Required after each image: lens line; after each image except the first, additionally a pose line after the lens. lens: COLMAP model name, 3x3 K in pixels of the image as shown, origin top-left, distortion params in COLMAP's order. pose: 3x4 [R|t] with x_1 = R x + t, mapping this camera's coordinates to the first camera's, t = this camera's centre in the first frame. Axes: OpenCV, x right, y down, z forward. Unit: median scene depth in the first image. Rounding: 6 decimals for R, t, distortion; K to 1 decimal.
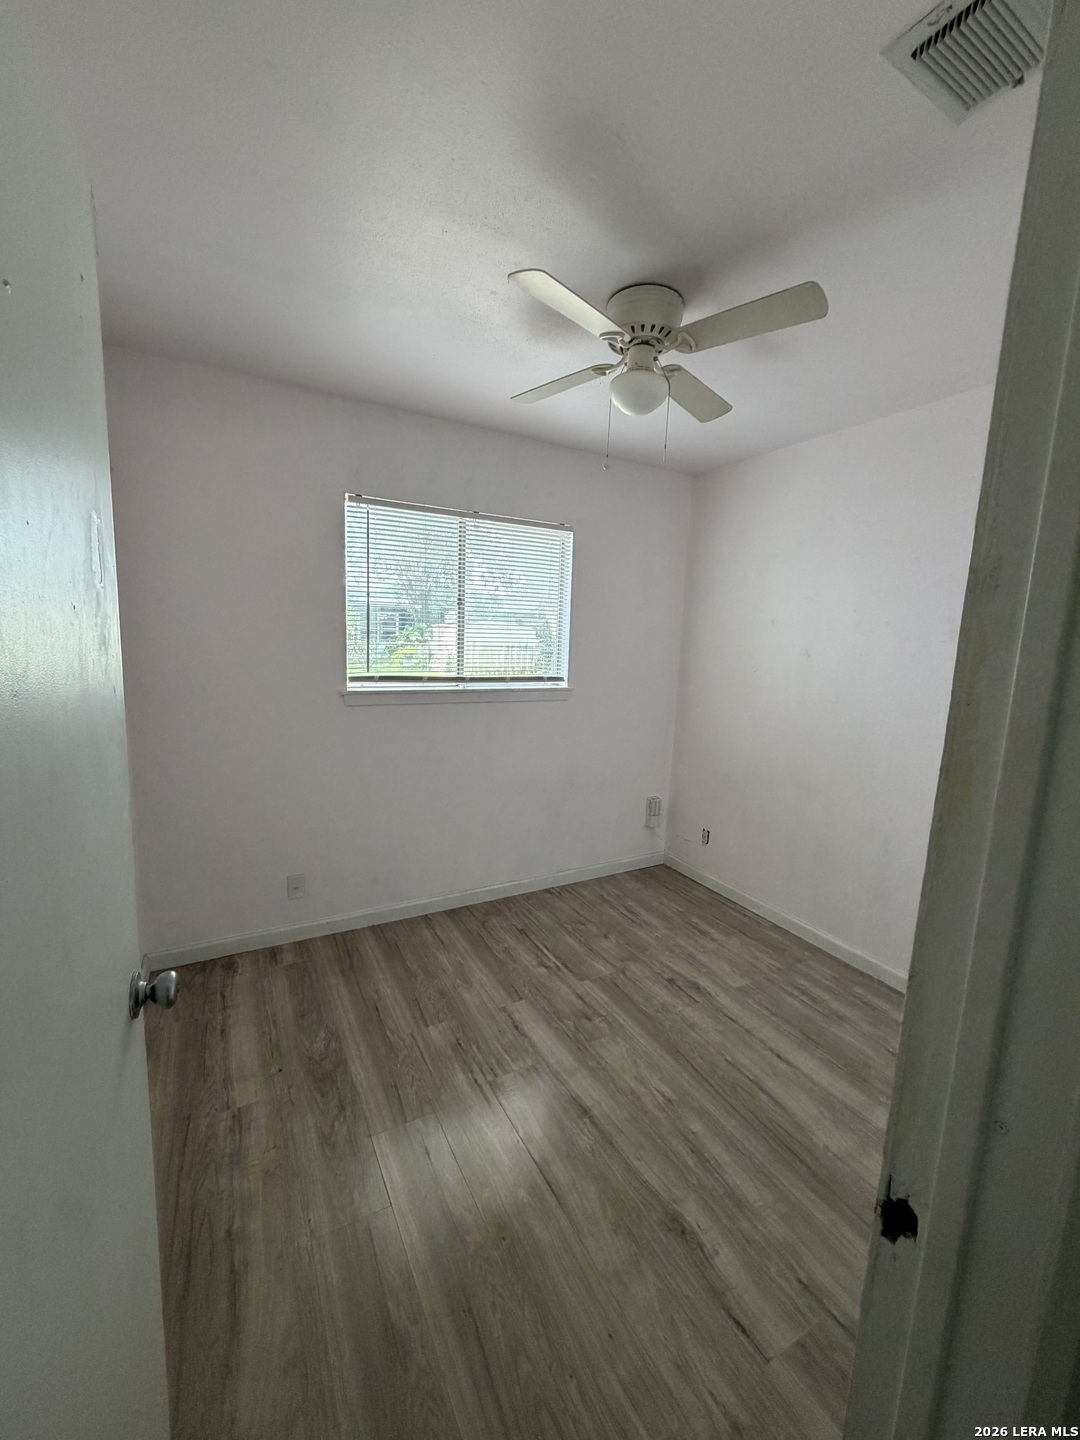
lens RADIAL K [[571.4, 0, 545.0], [0, 571.4, 717.3], [0, 0, 1]] dist [-0.000520, -0.000254]
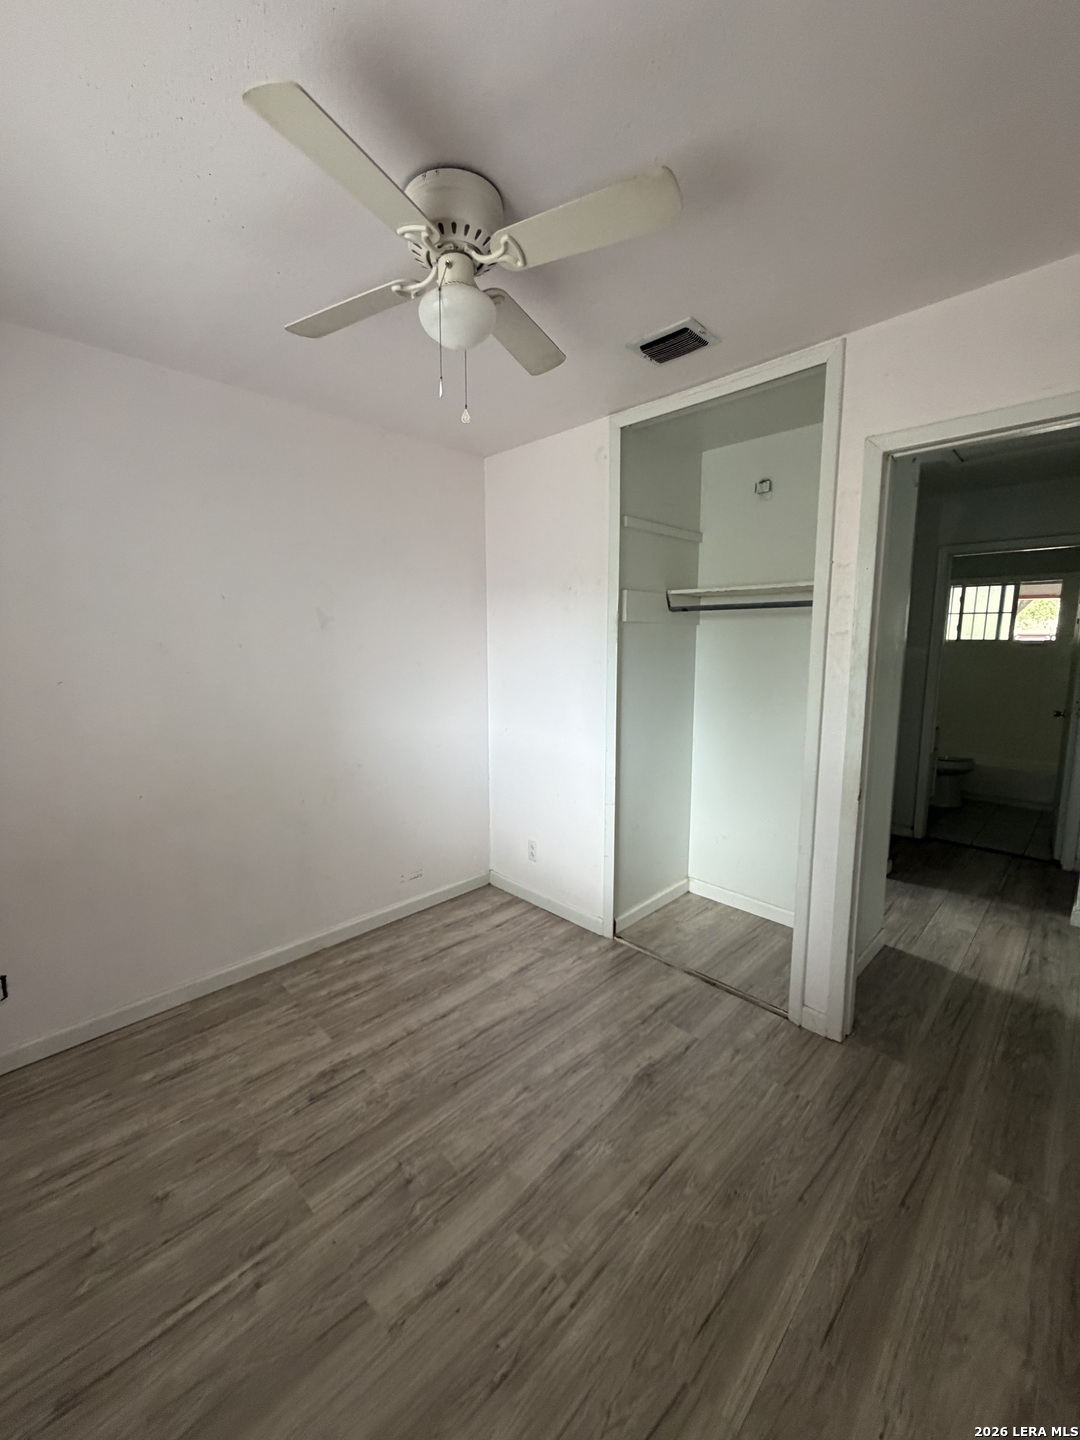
lens RADIAL K [[575.3, 0, 536.9], [0, 575.3, 714.6], [0, 0, 1]] dist [-0.000739, -0.000101]
pose [[-0.266202, -0.160395, 0.950479, -0.529501], [0.129447, 0.971178, 0.200142, -0.143666], [-0.955186, 0.176314, -0.237767, 0.895785]]
